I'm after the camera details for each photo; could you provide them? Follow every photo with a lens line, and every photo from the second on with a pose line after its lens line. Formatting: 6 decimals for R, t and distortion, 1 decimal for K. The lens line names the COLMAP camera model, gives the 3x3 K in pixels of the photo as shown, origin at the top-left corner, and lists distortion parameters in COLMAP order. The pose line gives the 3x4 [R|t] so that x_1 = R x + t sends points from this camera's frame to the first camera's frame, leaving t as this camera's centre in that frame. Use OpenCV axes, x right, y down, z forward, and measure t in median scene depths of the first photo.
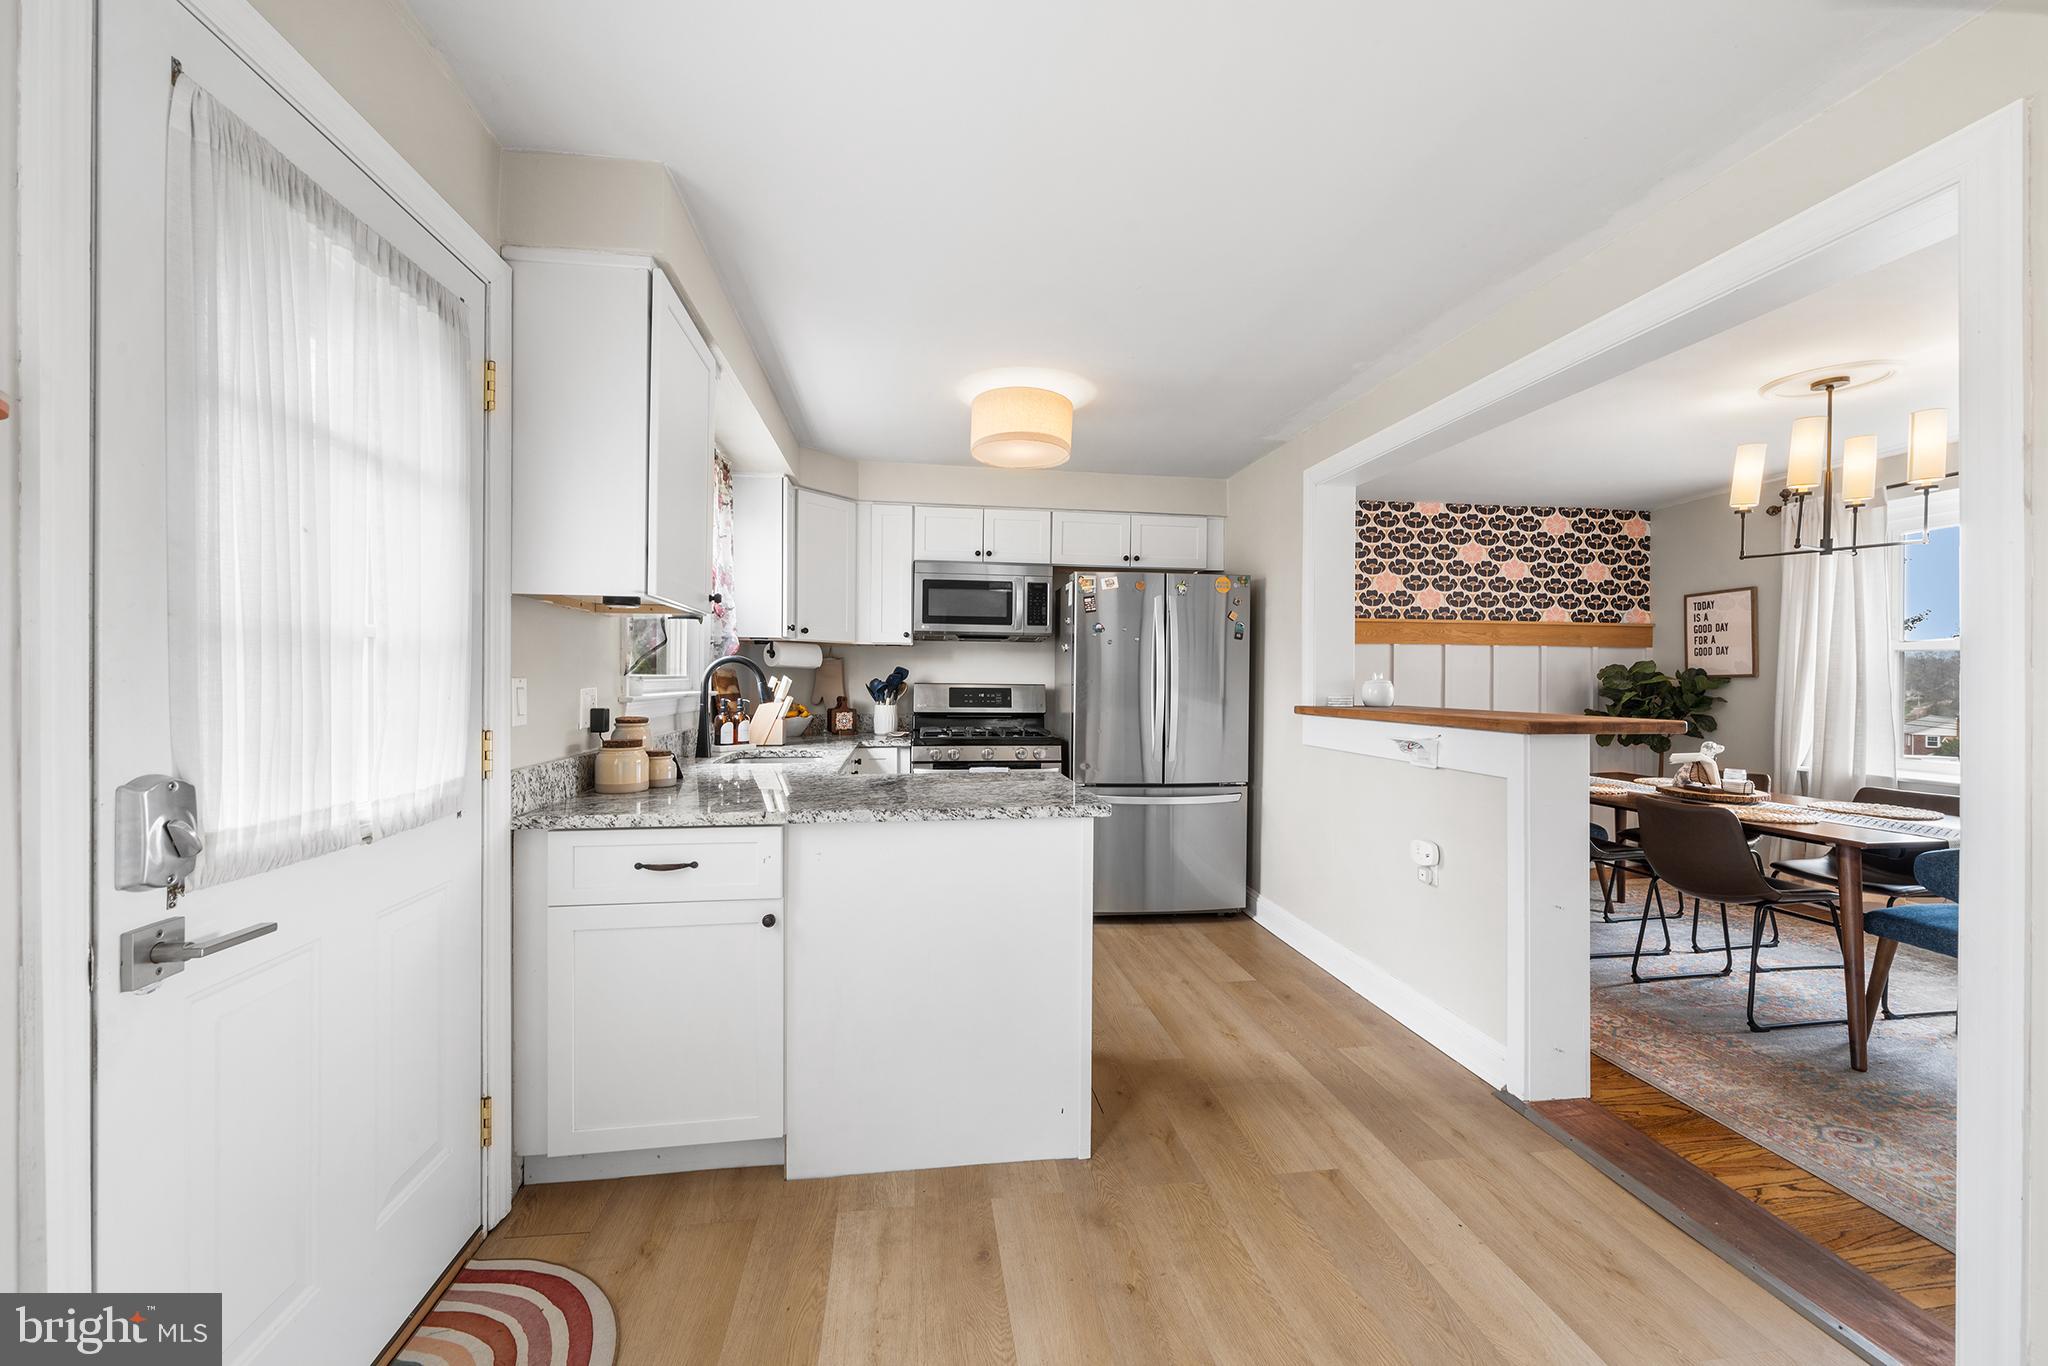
lens RADIAL K [[772.1, 0, 1042.6], [0, 772.1, 676.0], [0, 0, 1]] dist [-0.001745, -0.001046]
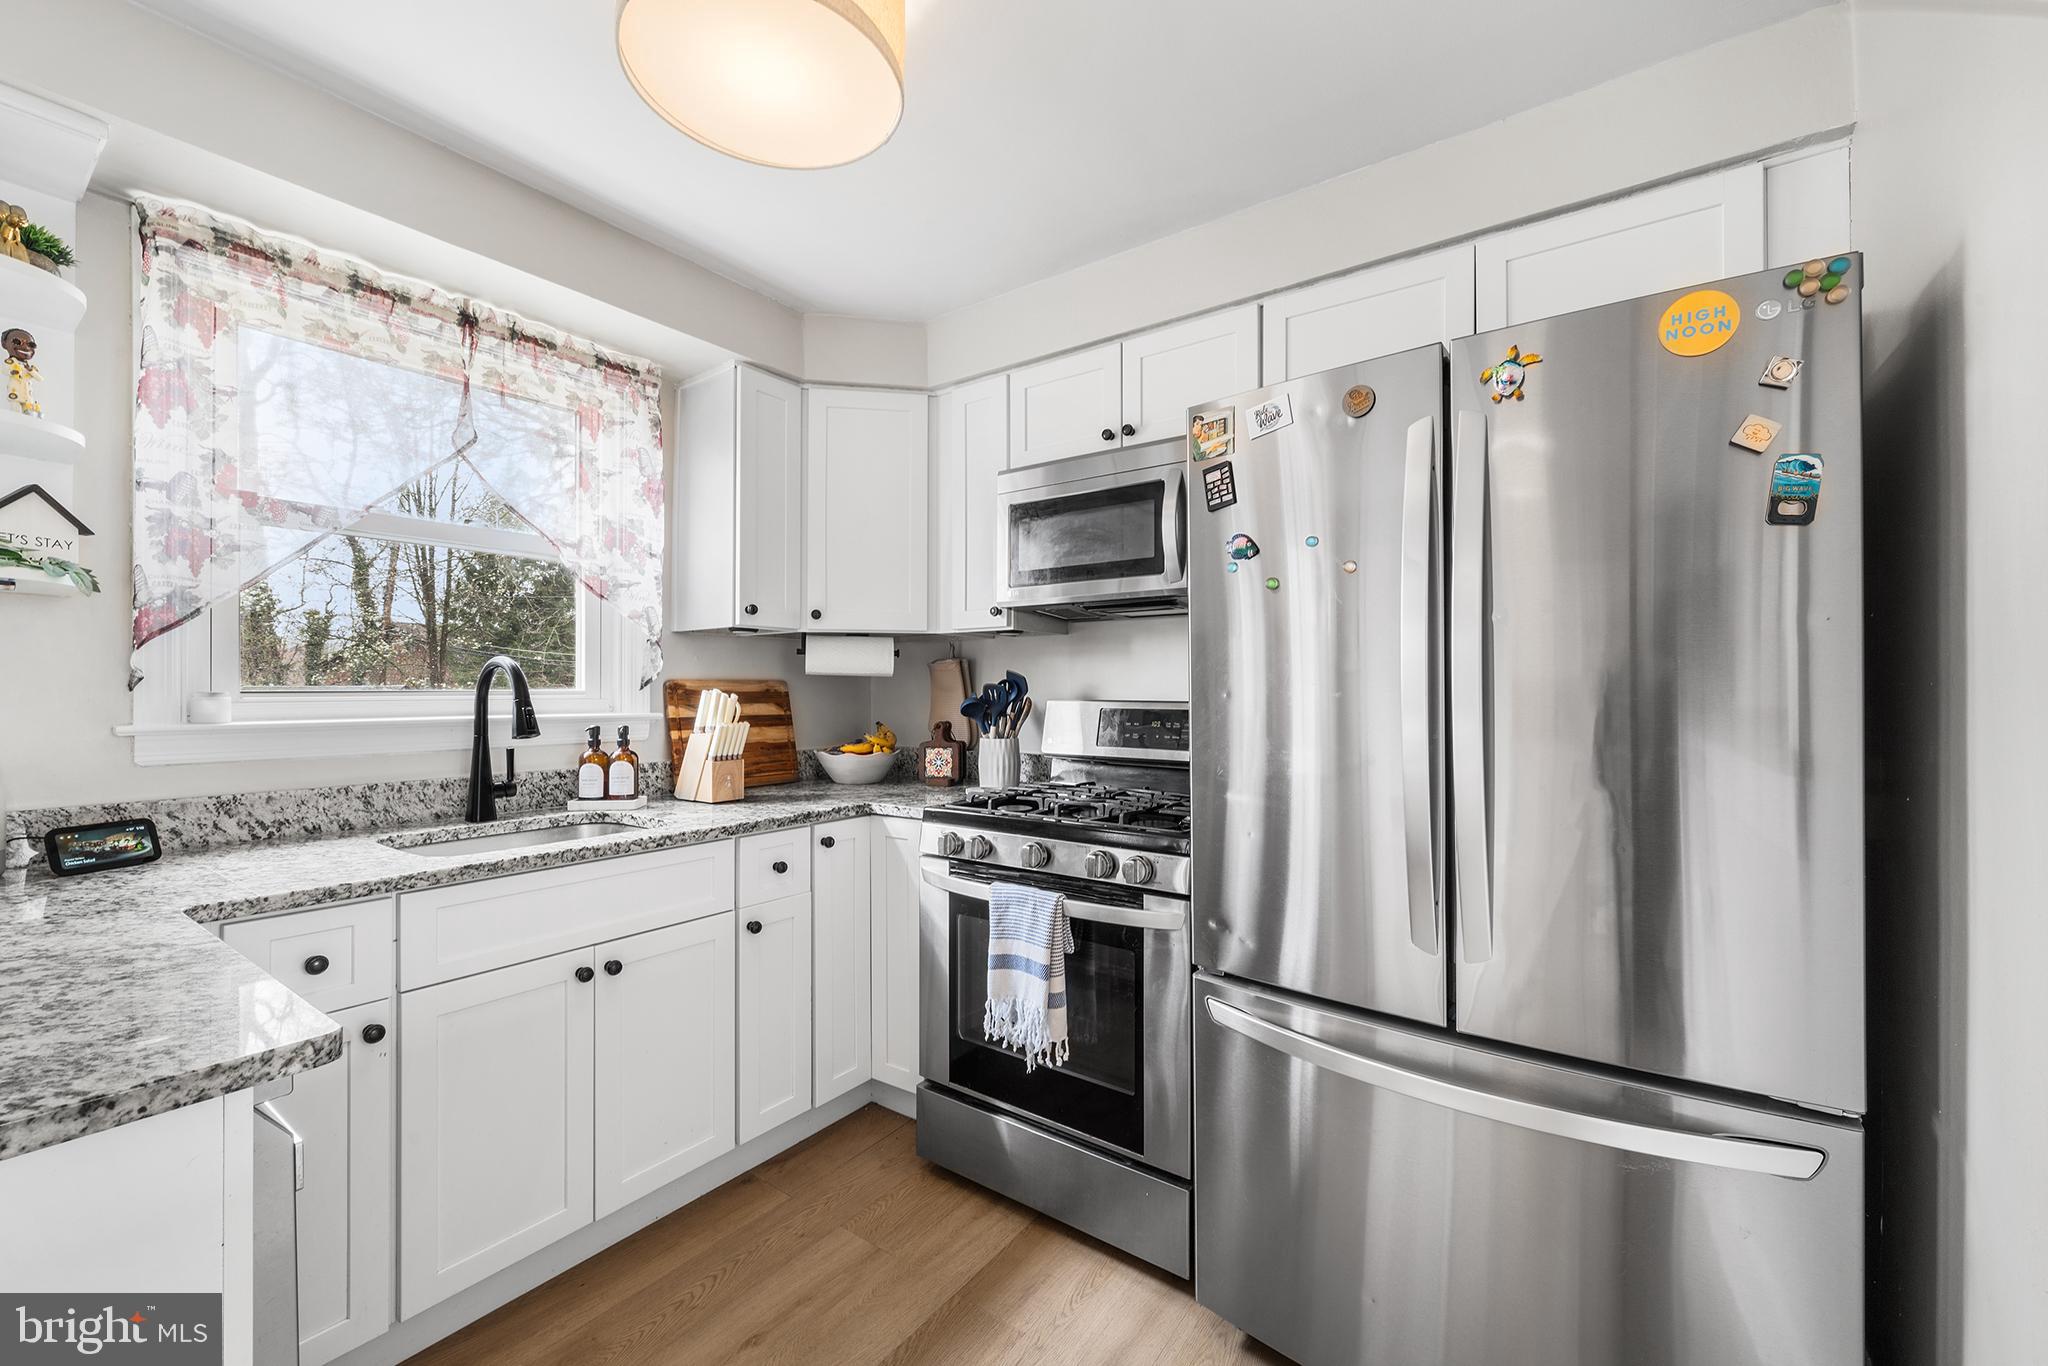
lens RADIAL K [[828.4, 0, 1030.0], [0, 828.4, 680.7], [0, 0, 1]] dist [0.005077, 0.000463]
pose [[0.707963, -0.013867, -0.706114, 0.239526], [0.008342, 0.999902, -0.011273, 0.002336], [0.706201, 0.002091, 0.708009, 0.567909]]
